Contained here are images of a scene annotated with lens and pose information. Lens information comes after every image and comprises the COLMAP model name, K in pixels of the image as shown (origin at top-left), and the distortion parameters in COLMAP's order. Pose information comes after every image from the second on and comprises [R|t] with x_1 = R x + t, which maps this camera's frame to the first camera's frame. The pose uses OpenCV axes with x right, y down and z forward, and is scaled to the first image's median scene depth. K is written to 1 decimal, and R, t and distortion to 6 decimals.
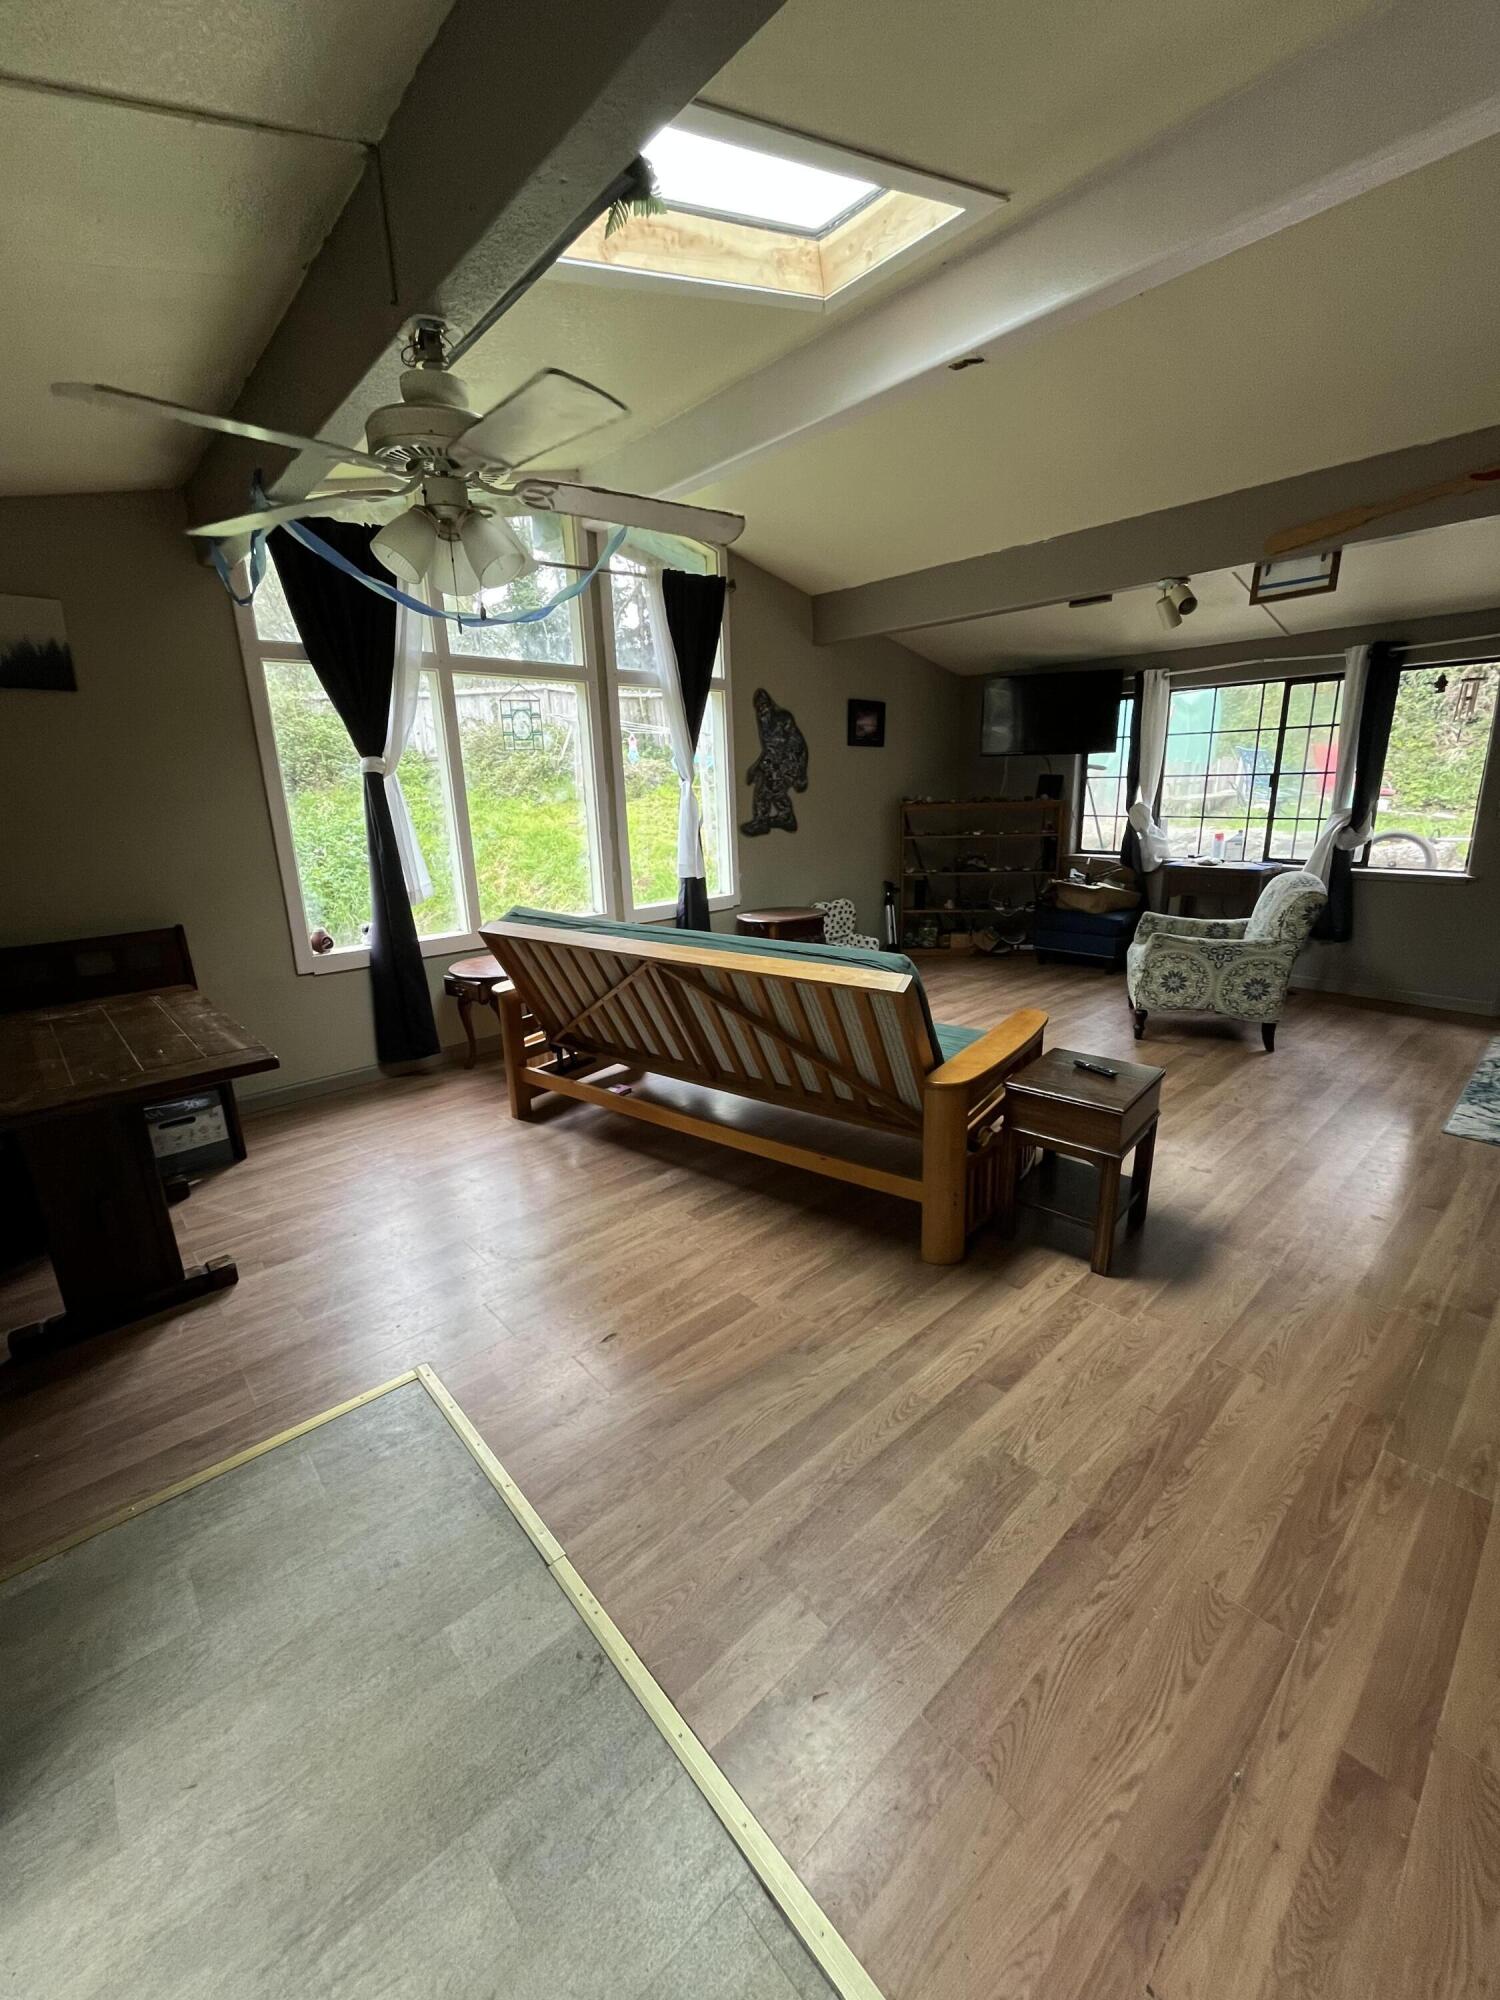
lens RADIAL K [[803.9, 0, 745.6], [0, 803.9, 998.8], [0, 0, 1]] dist [-0.001540, 0.000083]
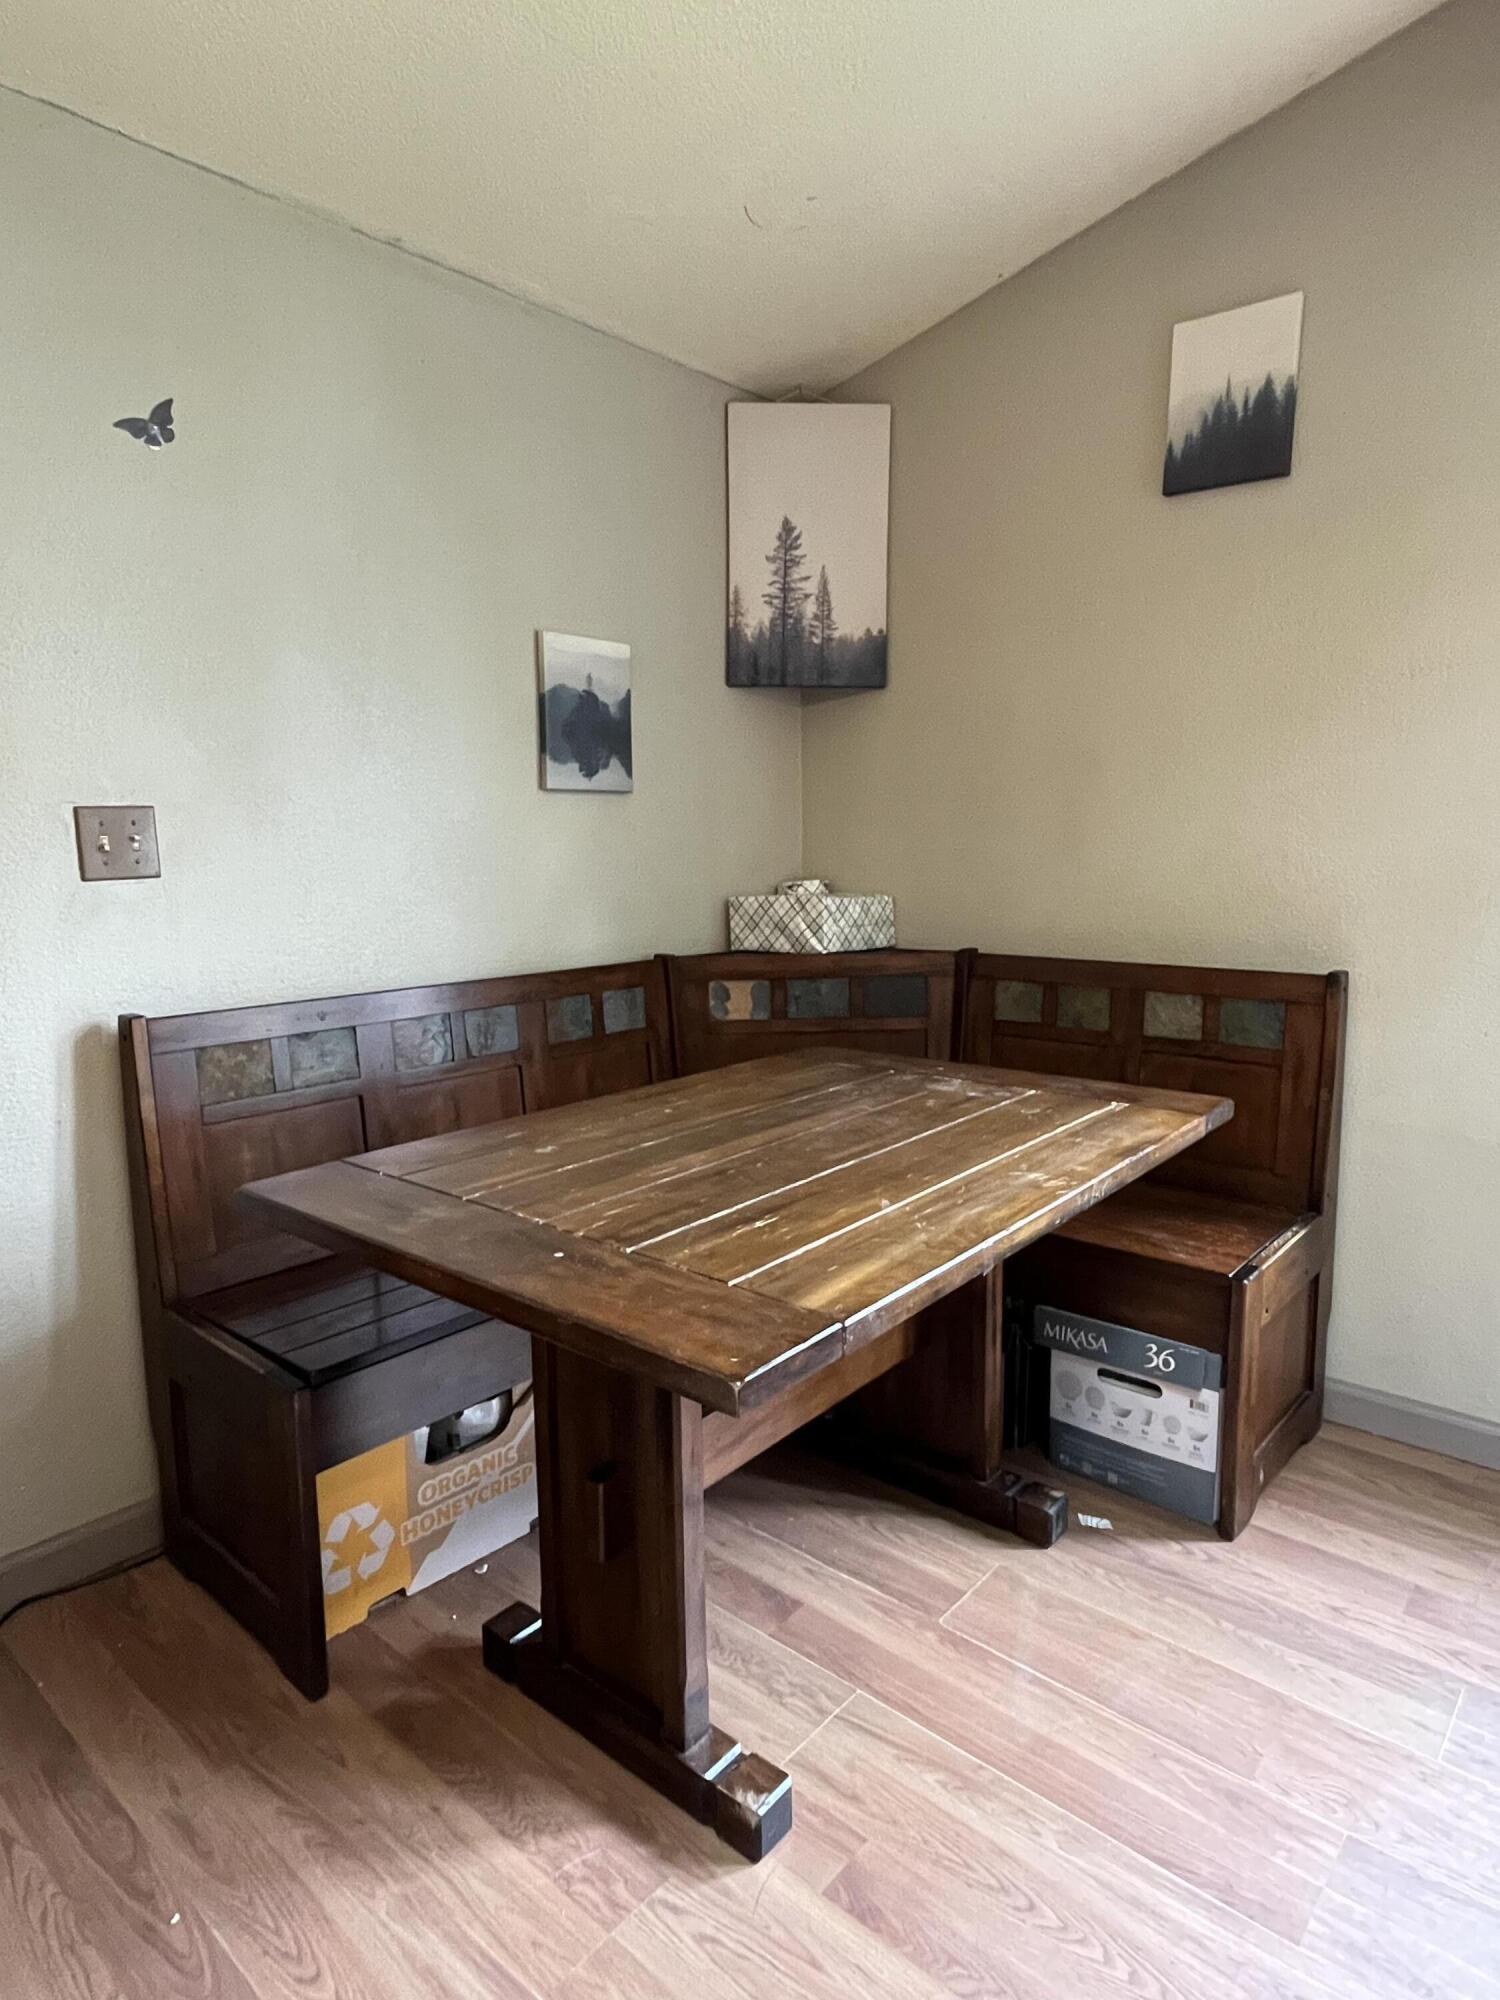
lens RADIAL K [[1133.6, 0, 757.5], [0, 1133.6, 988.4], [0, 0, 1]] dist [-0.001397, -0.000301]
pose [[0.124814, 0.163320, -0.978646, -0.128582], [-0.257335, 0.957935, 0.127043, -0.079055], [0.958228, 0.235983, 0.161592, 0.586122]]
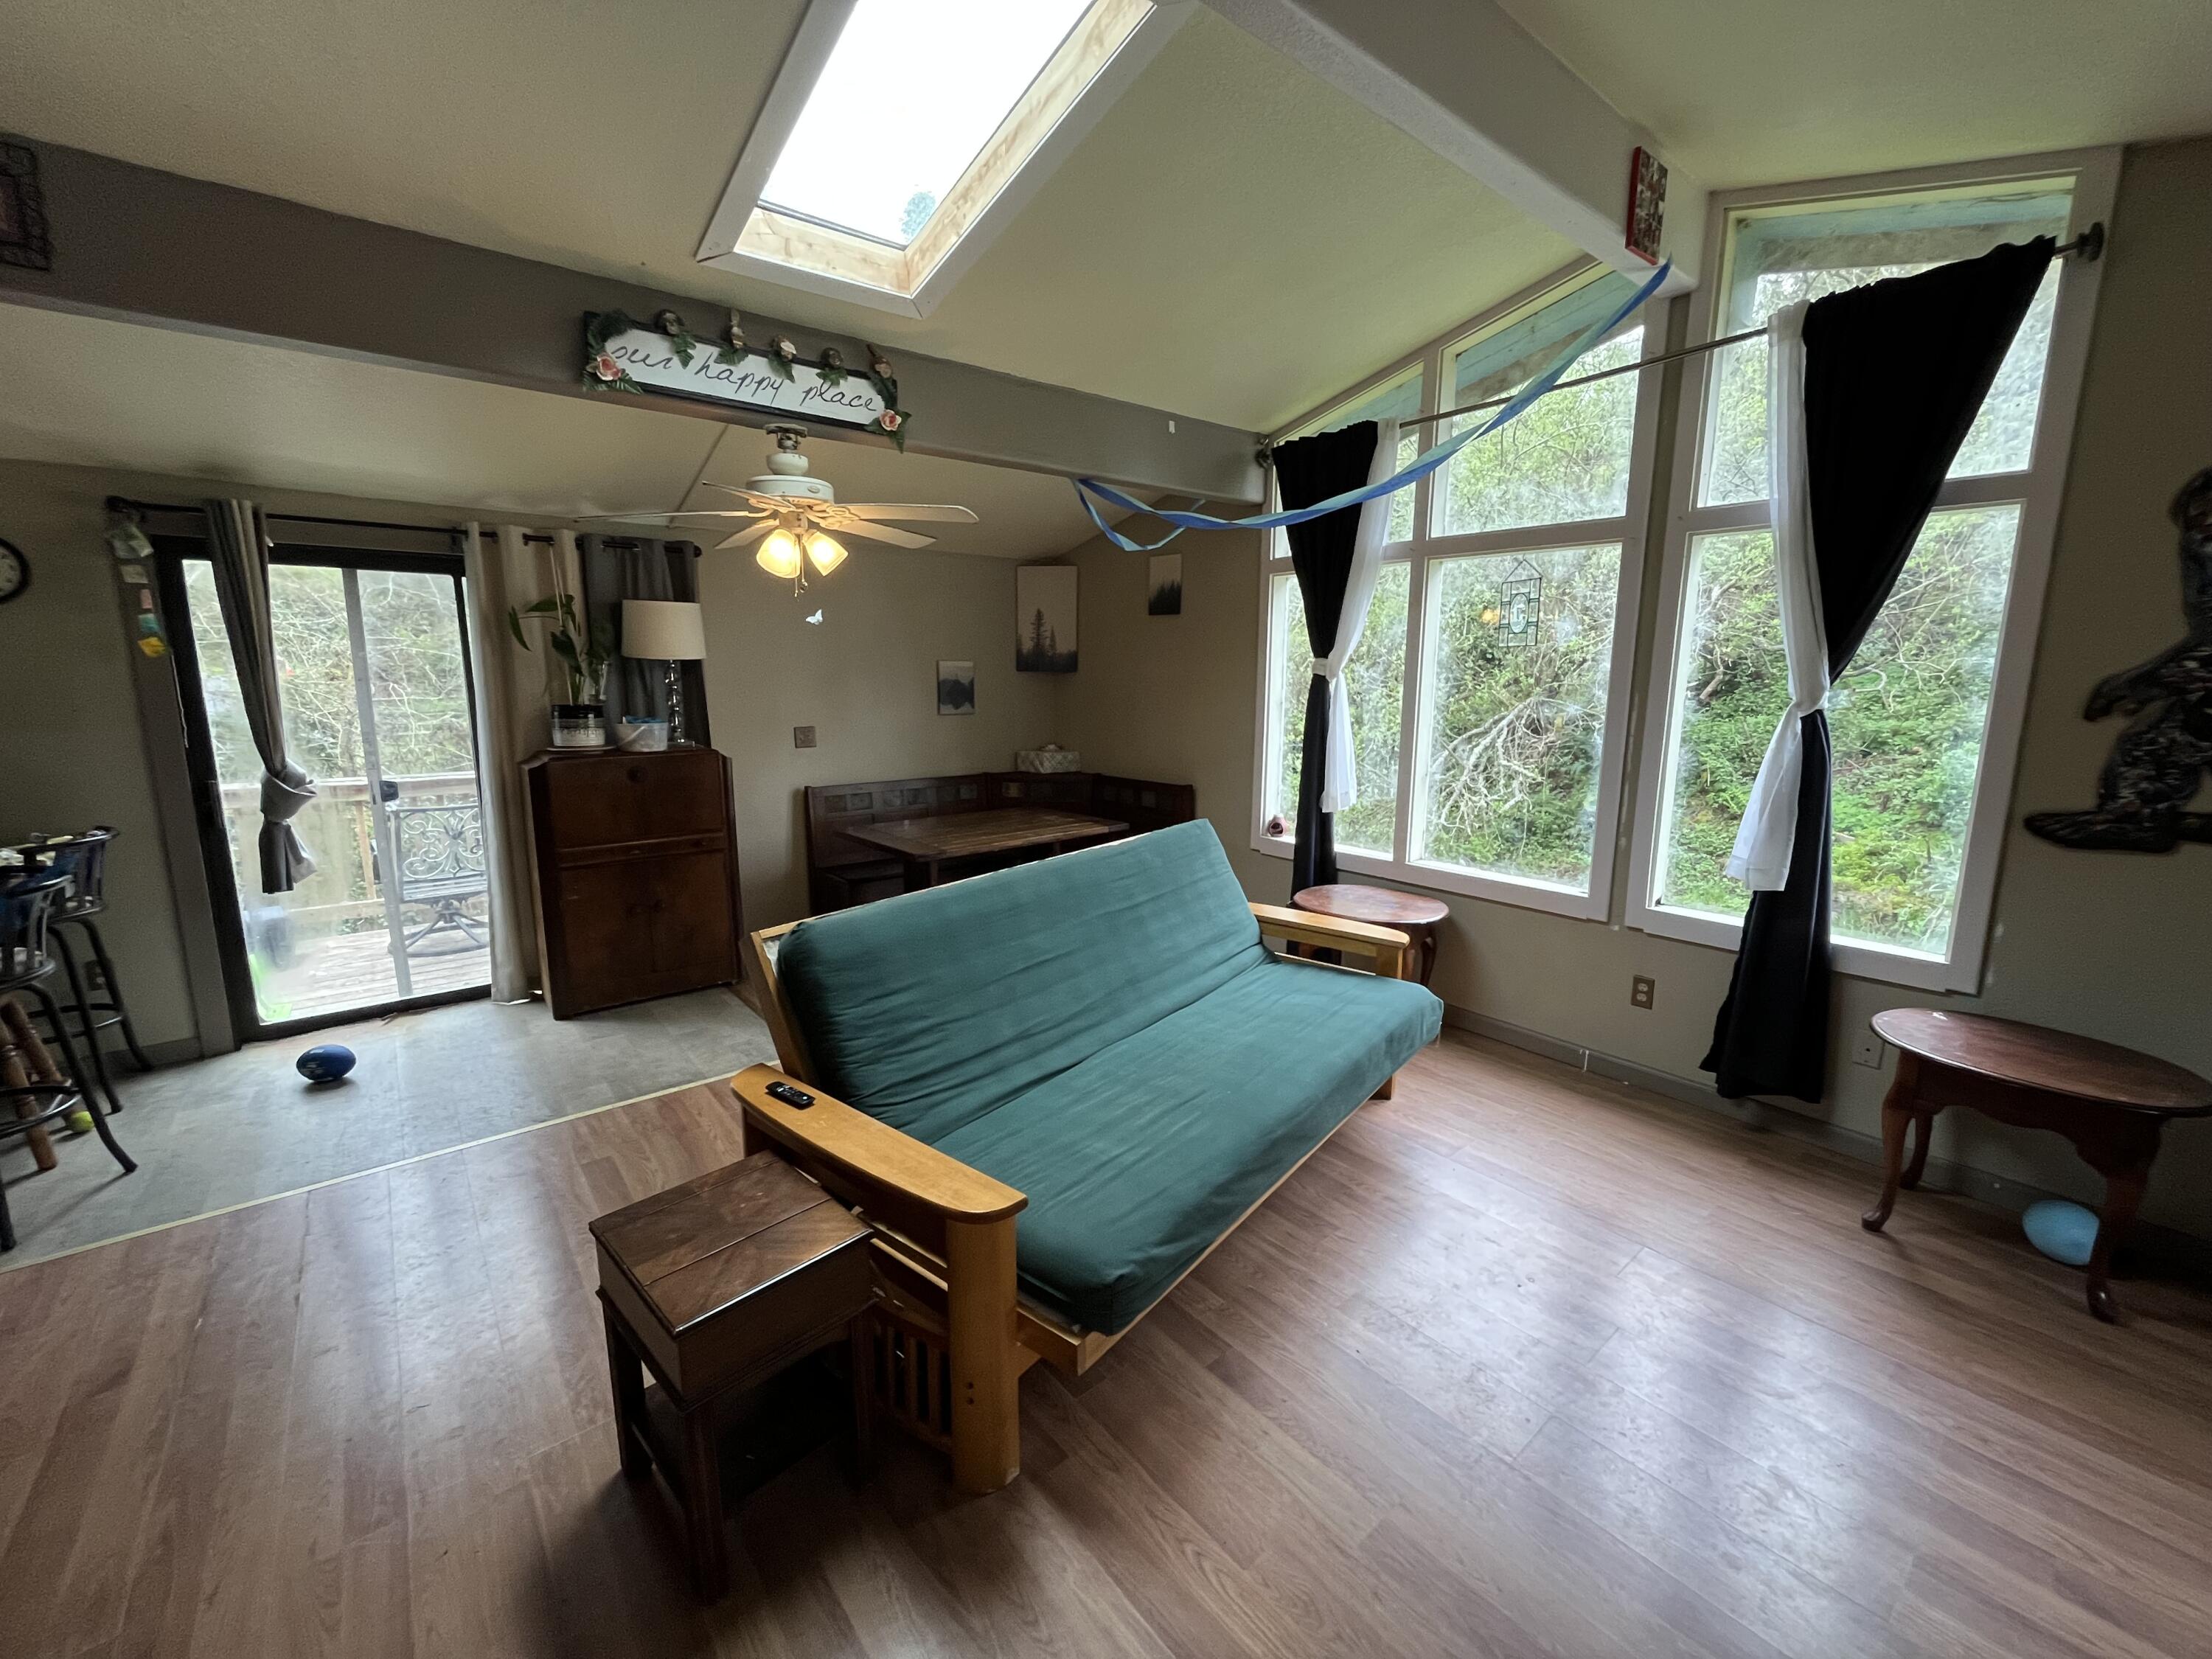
lens RADIAL K [[889.2, 0, 1104.6], [0, 889.2, 827.6], [0, 0, 1]] dist [-0.001540, 0.000083]
pose [[-0.038754, 0.200360, -0.978956, 0.720475], [-0.262916, 0.943127, 0.203435, -0.280115], [0.964040, 0.265267, 0.016128, 0.851450]]
